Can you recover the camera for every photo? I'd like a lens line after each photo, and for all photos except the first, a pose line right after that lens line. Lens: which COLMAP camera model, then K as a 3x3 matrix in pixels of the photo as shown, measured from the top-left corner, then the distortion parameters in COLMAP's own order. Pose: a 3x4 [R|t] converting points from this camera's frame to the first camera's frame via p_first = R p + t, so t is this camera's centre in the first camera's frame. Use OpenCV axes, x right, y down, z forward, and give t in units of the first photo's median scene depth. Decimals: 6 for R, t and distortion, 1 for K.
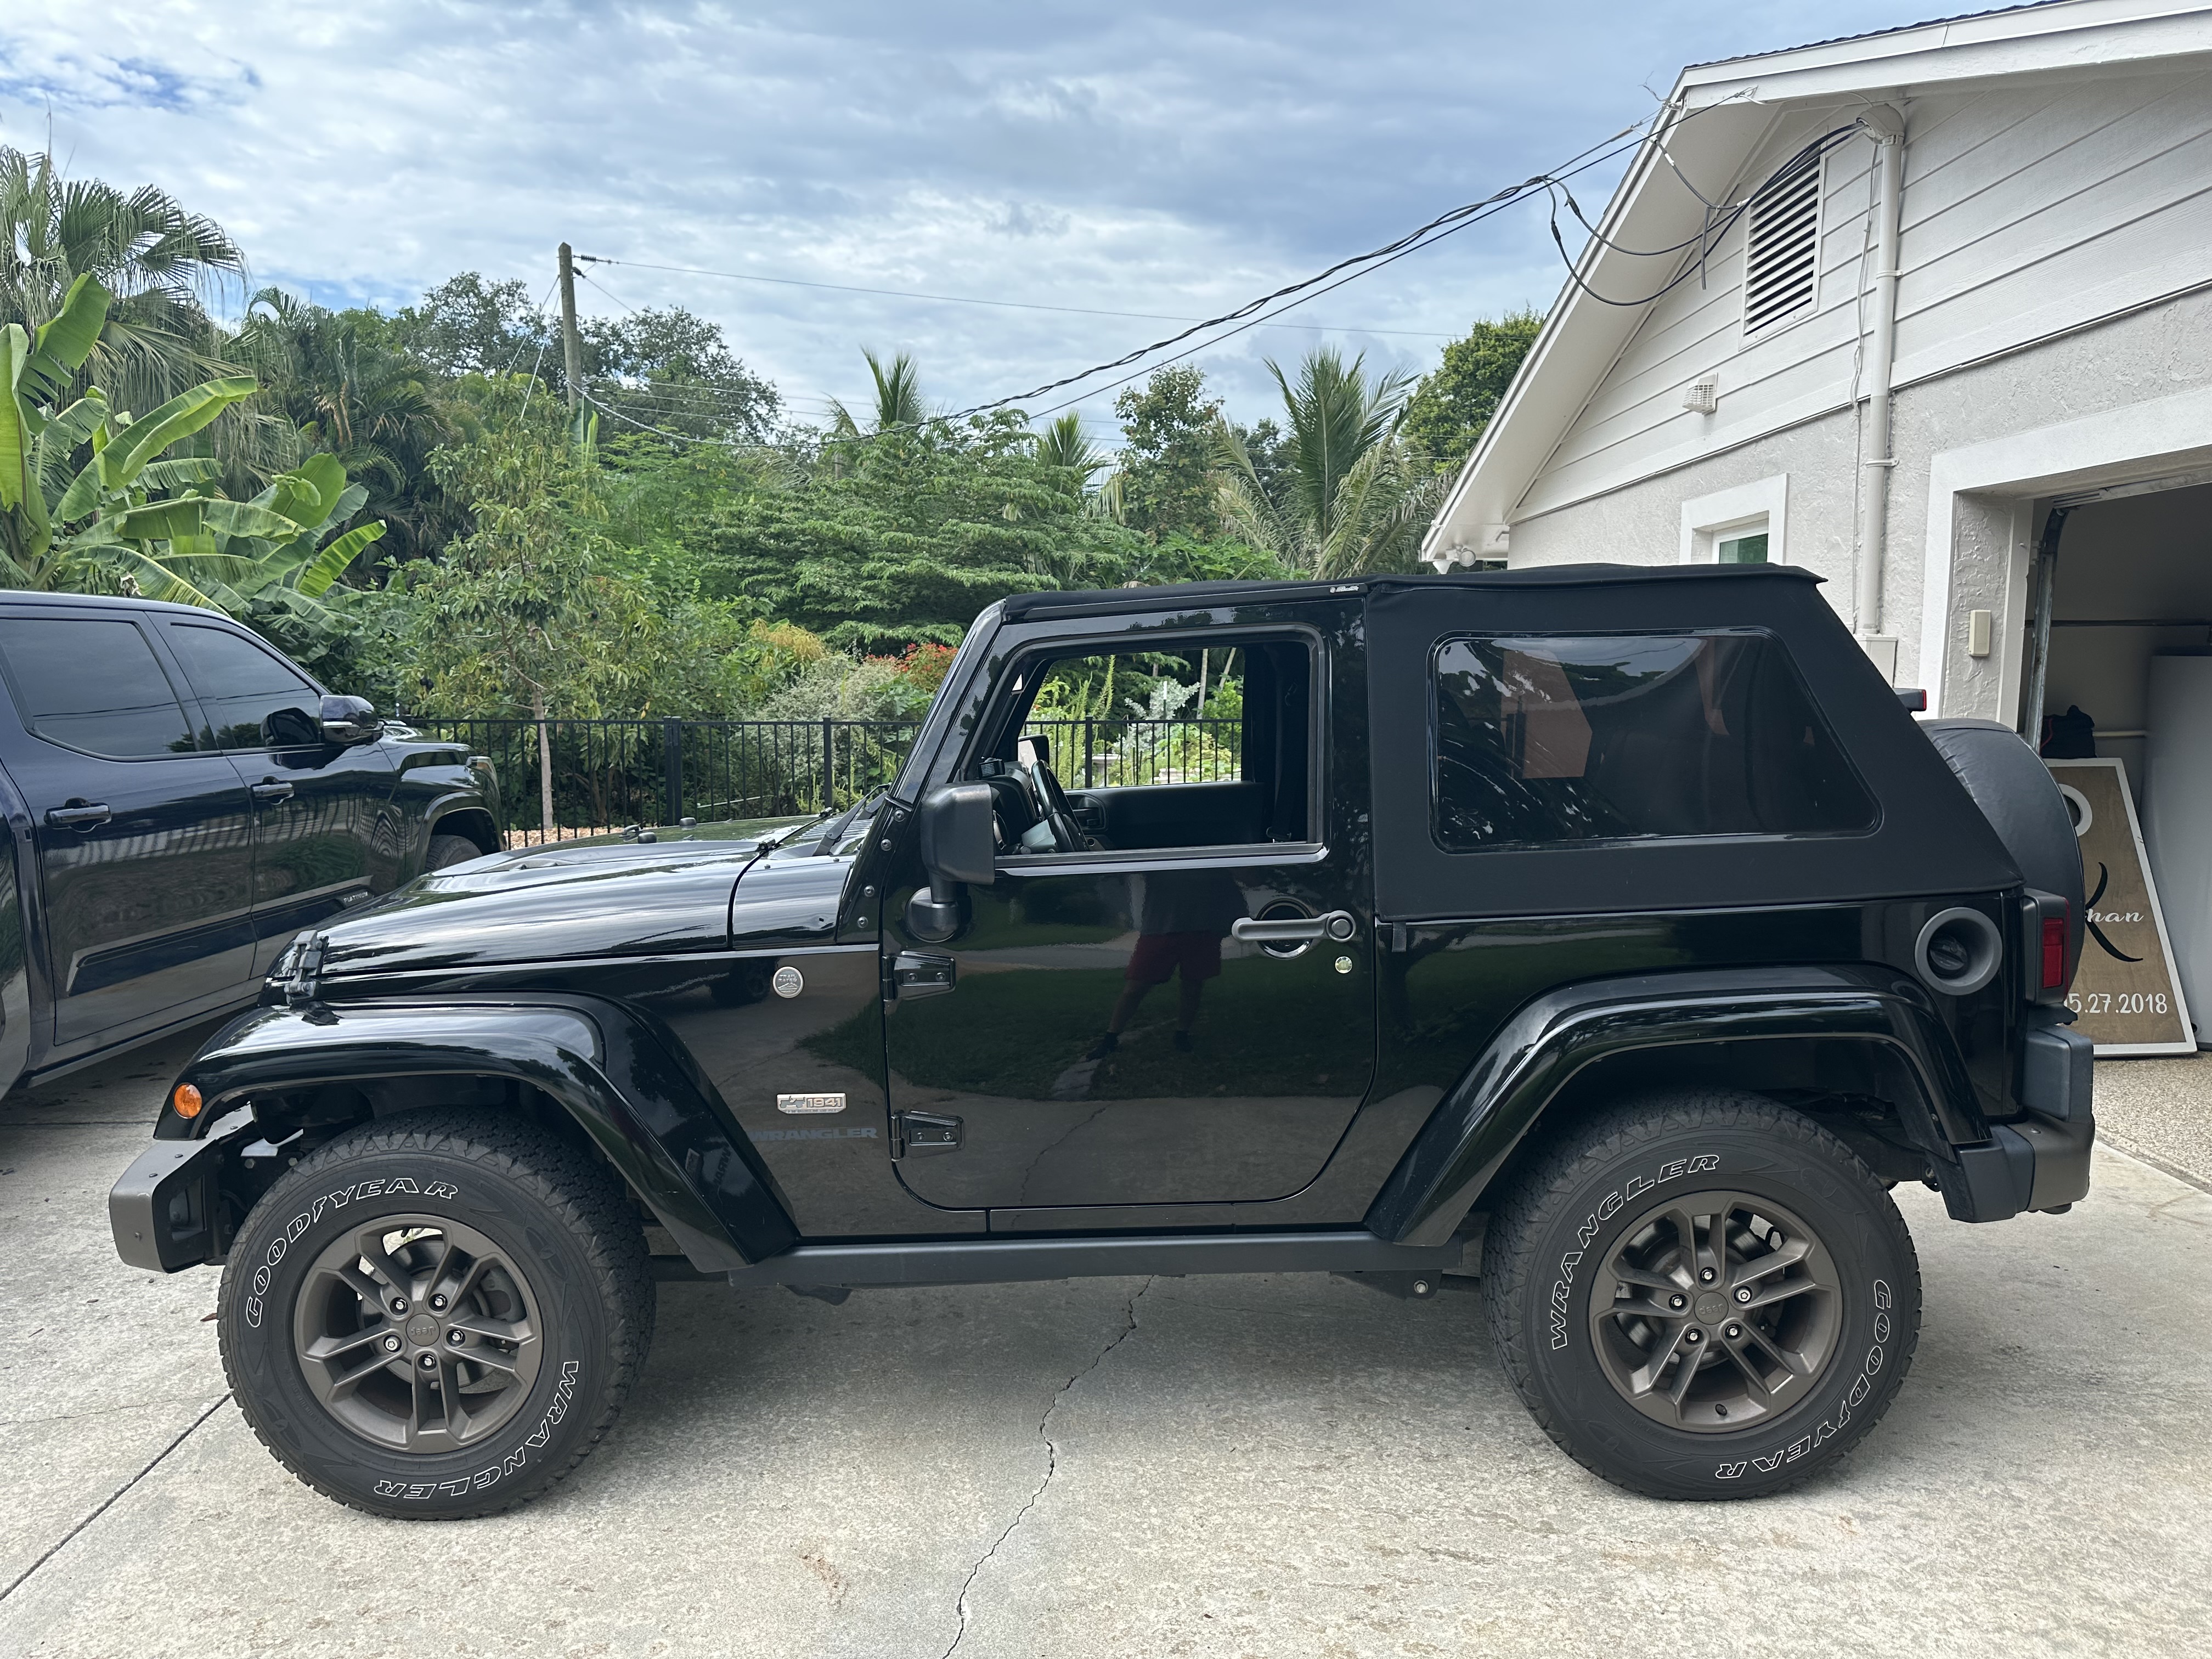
lens RADIAL K [[1550.7, 0, 1106.0], [0, 1550.7, 829.5], [0, 0, 1]] dist [-0.028311, 0.001924]
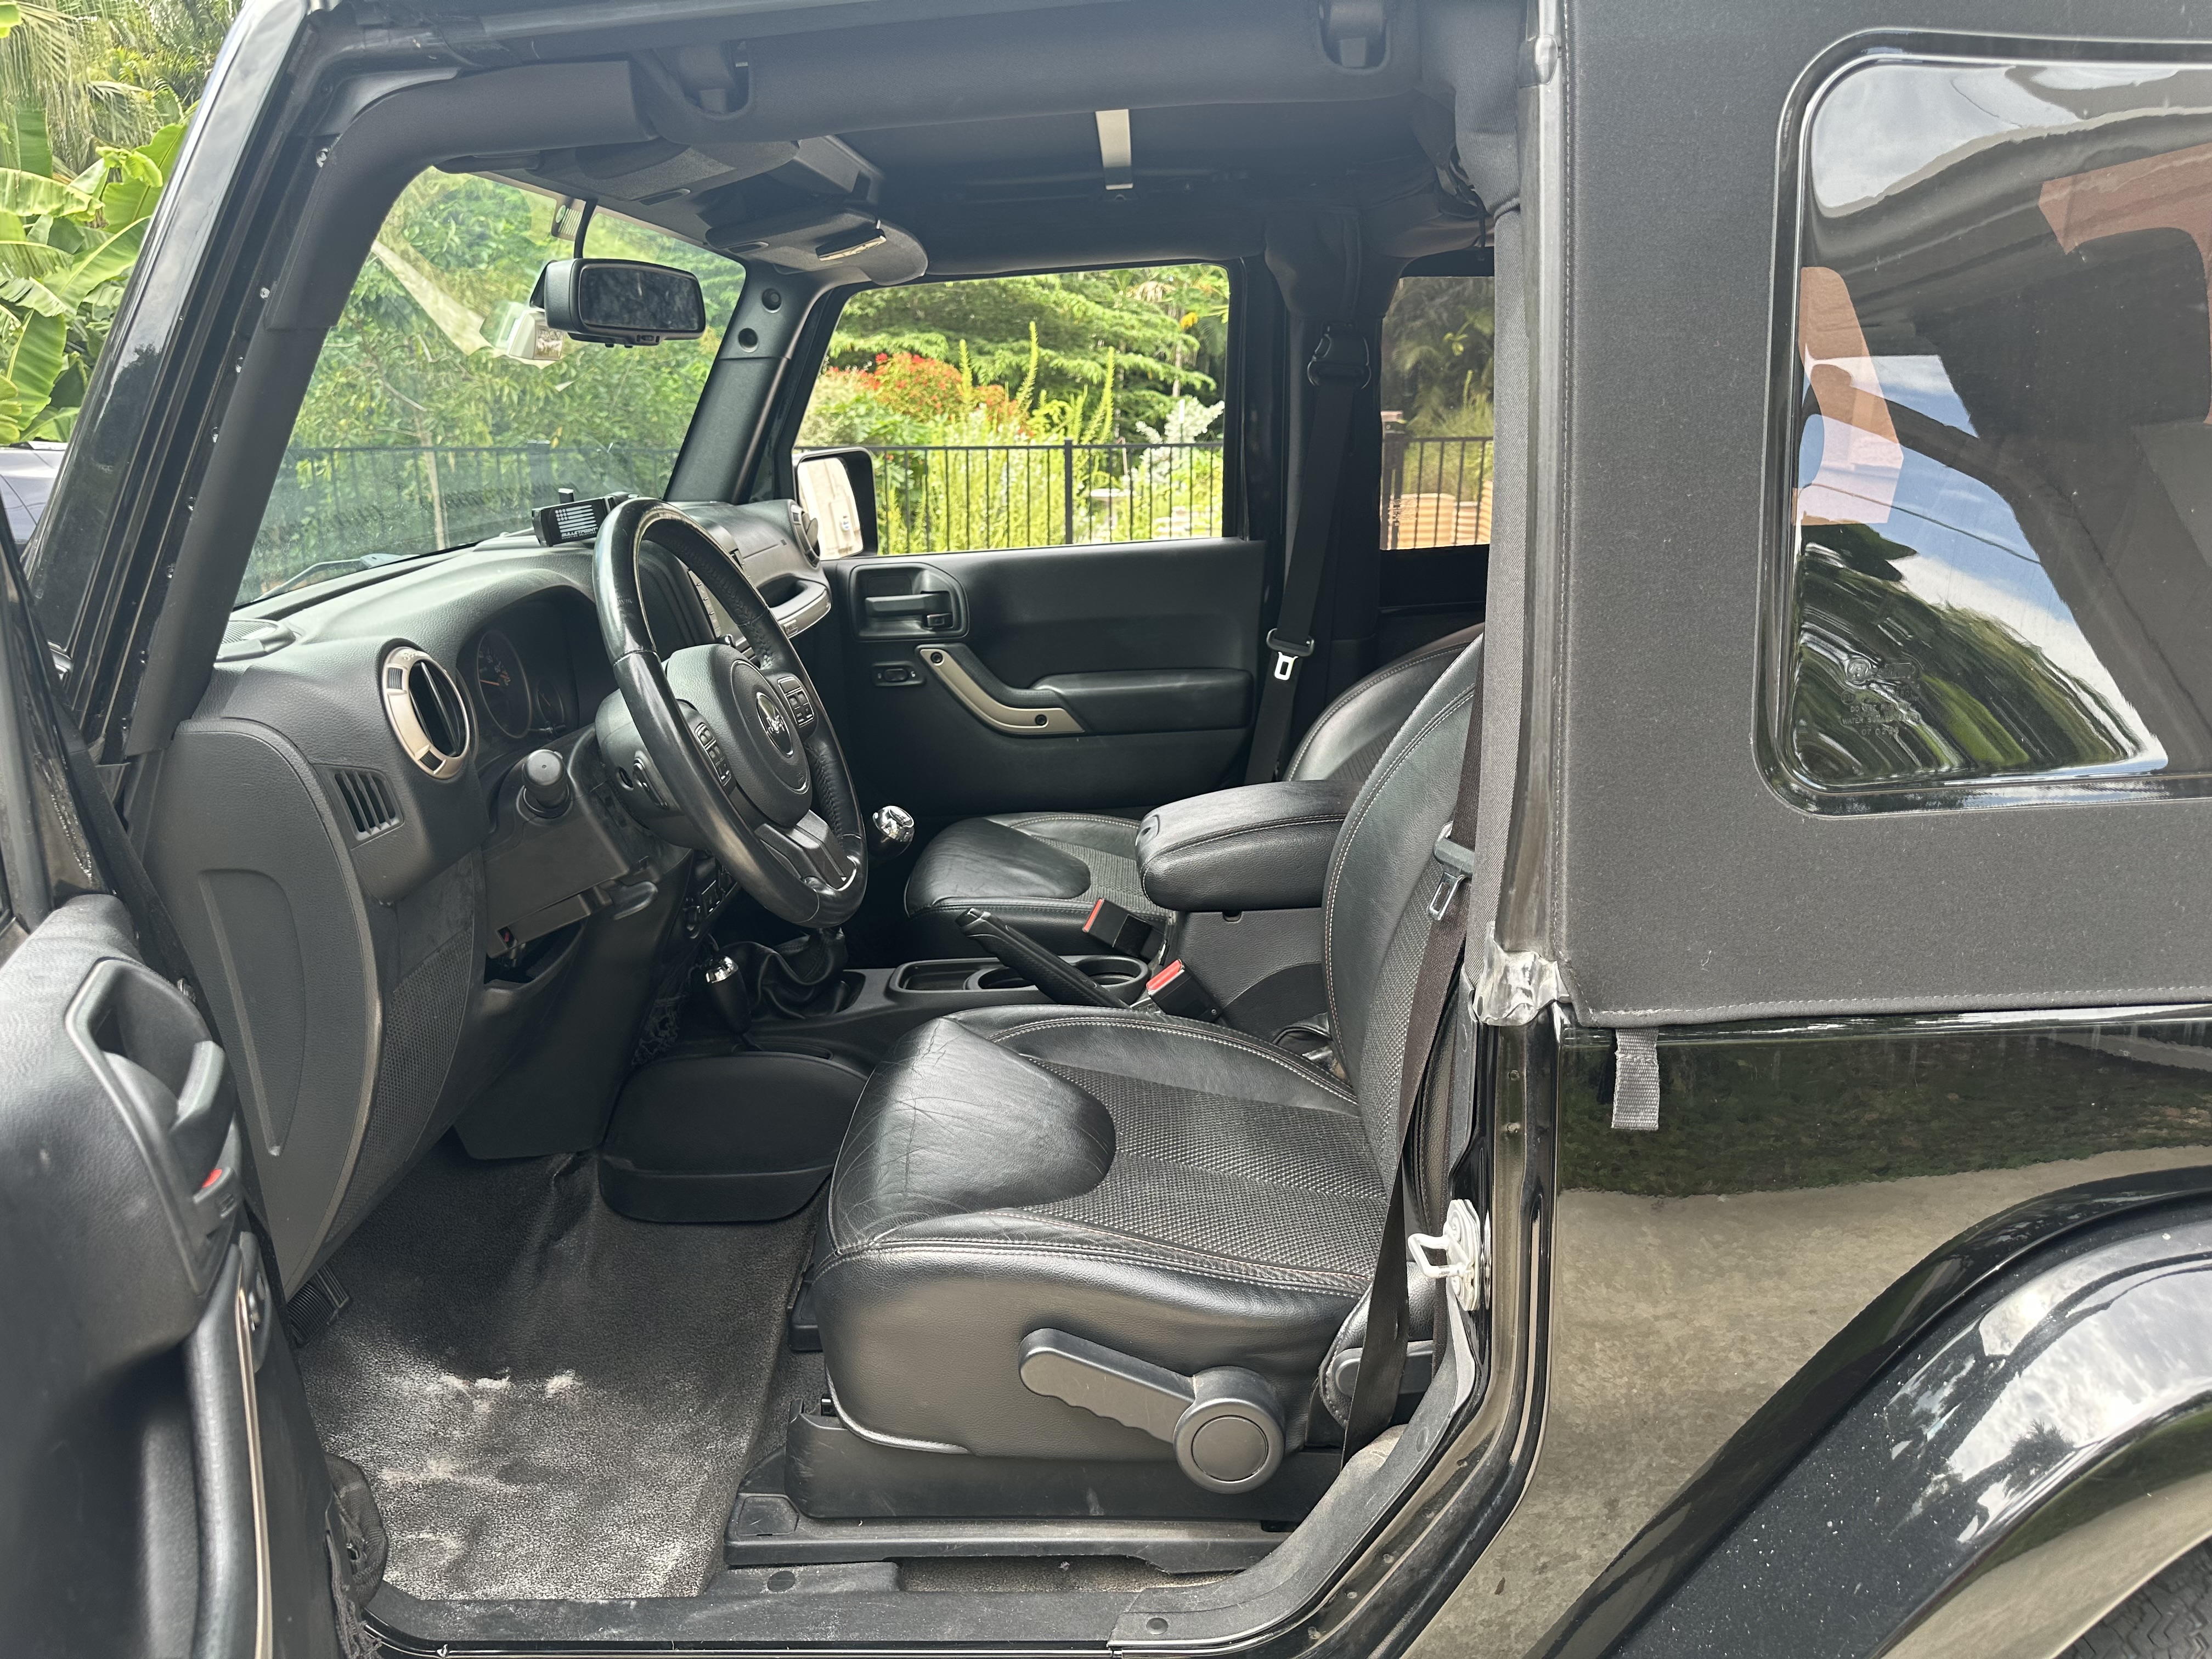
lens RADIAL K [[1550.7, 0, 1106.0], [0, 1550.7, 829.5], [0, 0, 1]] dist [-0.028311, 0.001924]
pose [[0.999724, 0.005051, -0.022944, 0.064634], [-0.001154, 0.985993, 0.166783, -0.023414], [0.023465, -0.166710, 0.985727, 0.506913]]
